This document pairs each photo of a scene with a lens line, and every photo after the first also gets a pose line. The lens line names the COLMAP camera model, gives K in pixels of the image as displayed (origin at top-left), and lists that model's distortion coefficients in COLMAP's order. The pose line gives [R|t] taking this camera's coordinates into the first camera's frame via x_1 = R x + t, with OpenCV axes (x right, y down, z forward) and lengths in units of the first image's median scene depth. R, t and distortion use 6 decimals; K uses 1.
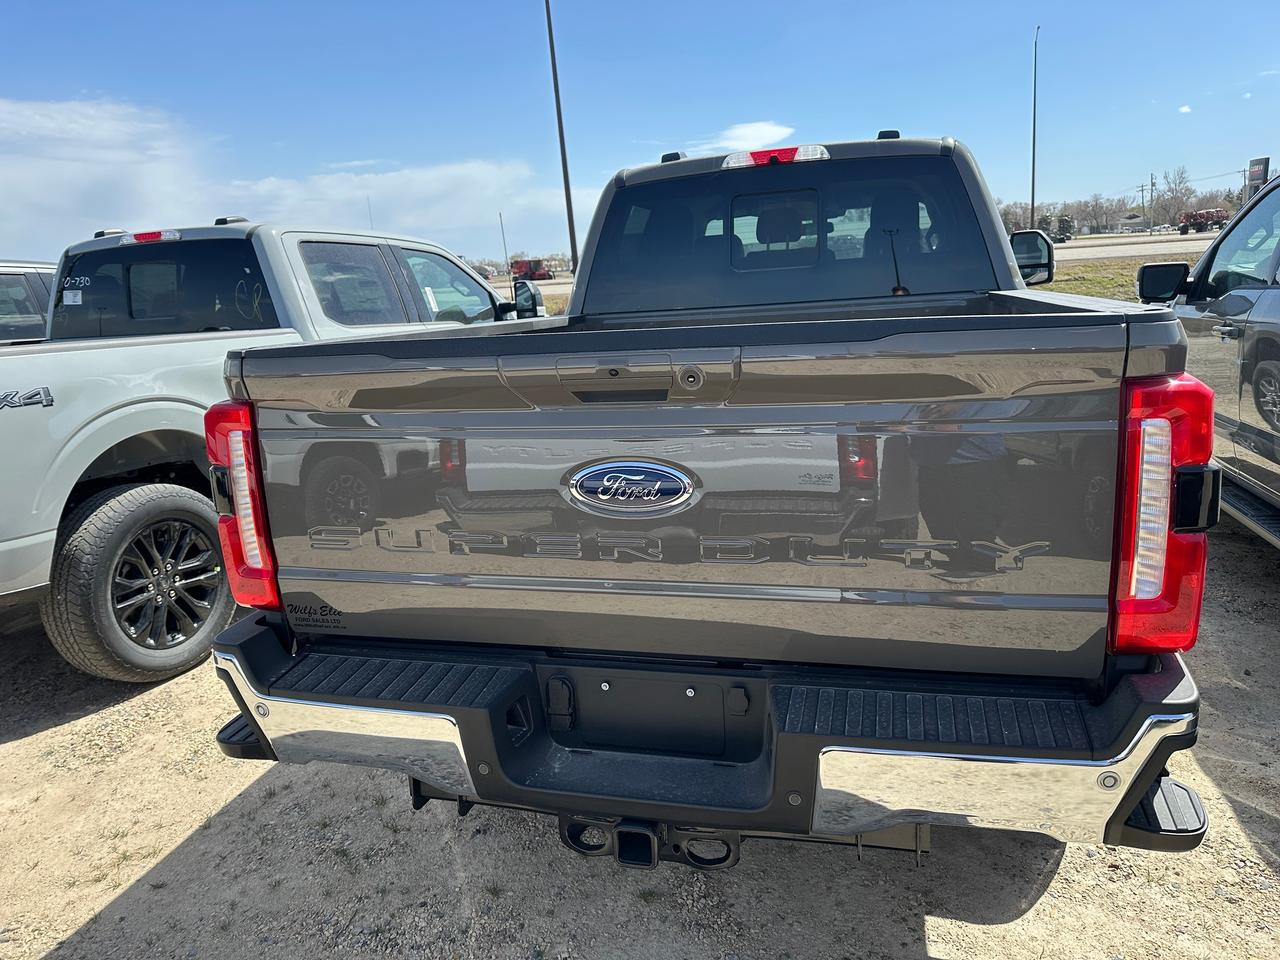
lens RADIAL K [[894.6, 0, 642.2], [0, 894.6, 488.4], [0, 0, 1]] dist [0.055928, -0.061291]
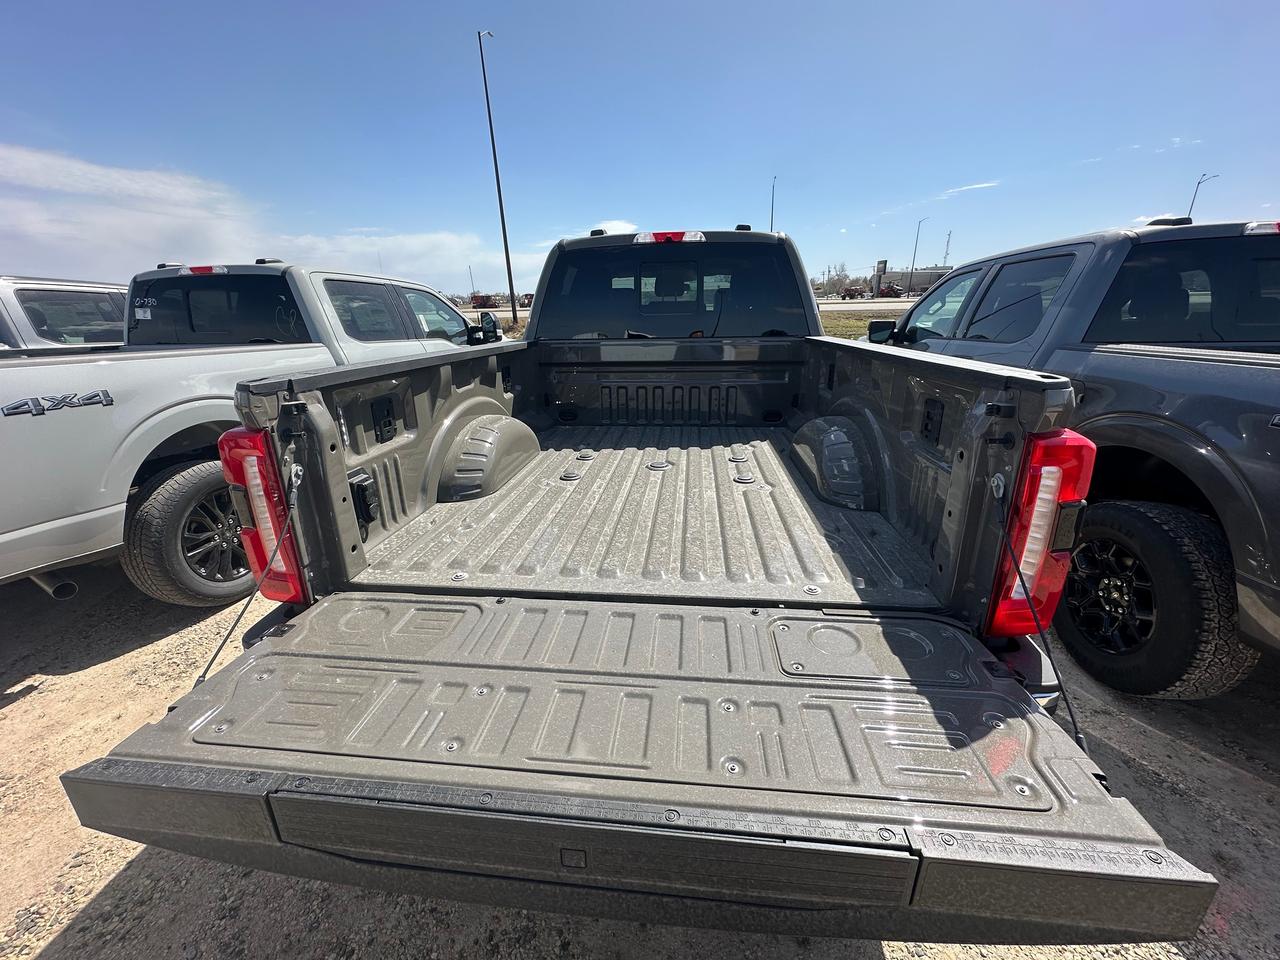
lens RADIAL K [[502.9, 0, 640.0], [0, 502.9, 480.0], [0, 0, 1]] dist [-0.000034, 0.000231]
pose [[0.985309, -0.014352, 0.170175, -0.044742], [-0.001521, 0.995686, 0.092777, -0.047742], [-0.170772, -0.091673, 0.981037, 0.161985]]
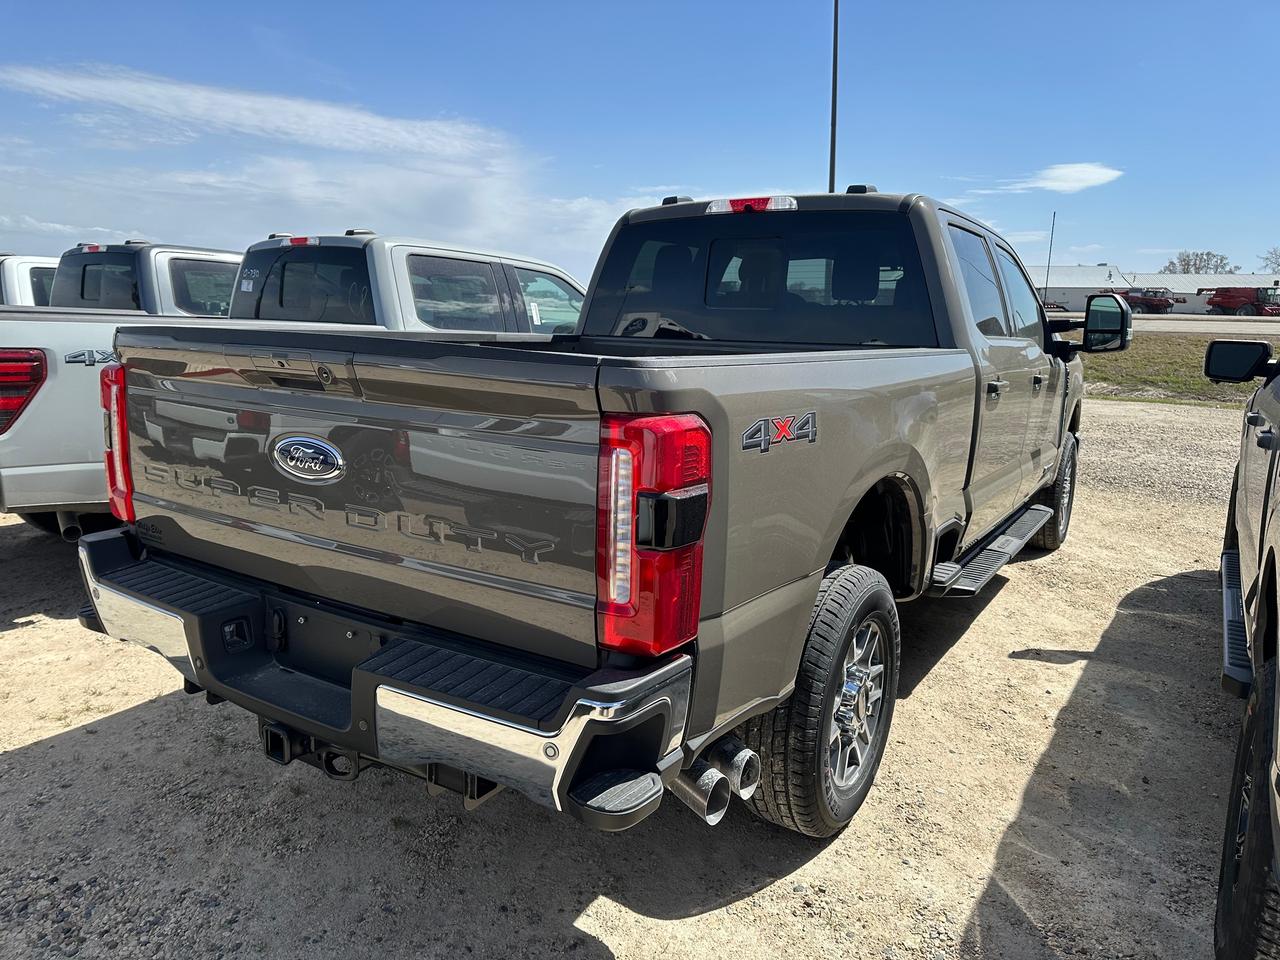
lens RADIAL K [[889.7, 0, 640.0], [0, 889.7, 480.0], [0, 0, 1]] dist [0.089082, -0.098122]
pose [[0.952144, 0.137241, -0.273105, 0.348765], [-0.147341, 0.988944, -0.016722, -0.008113], [0.267790, 0.056161, 0.961839, -0.040014]]
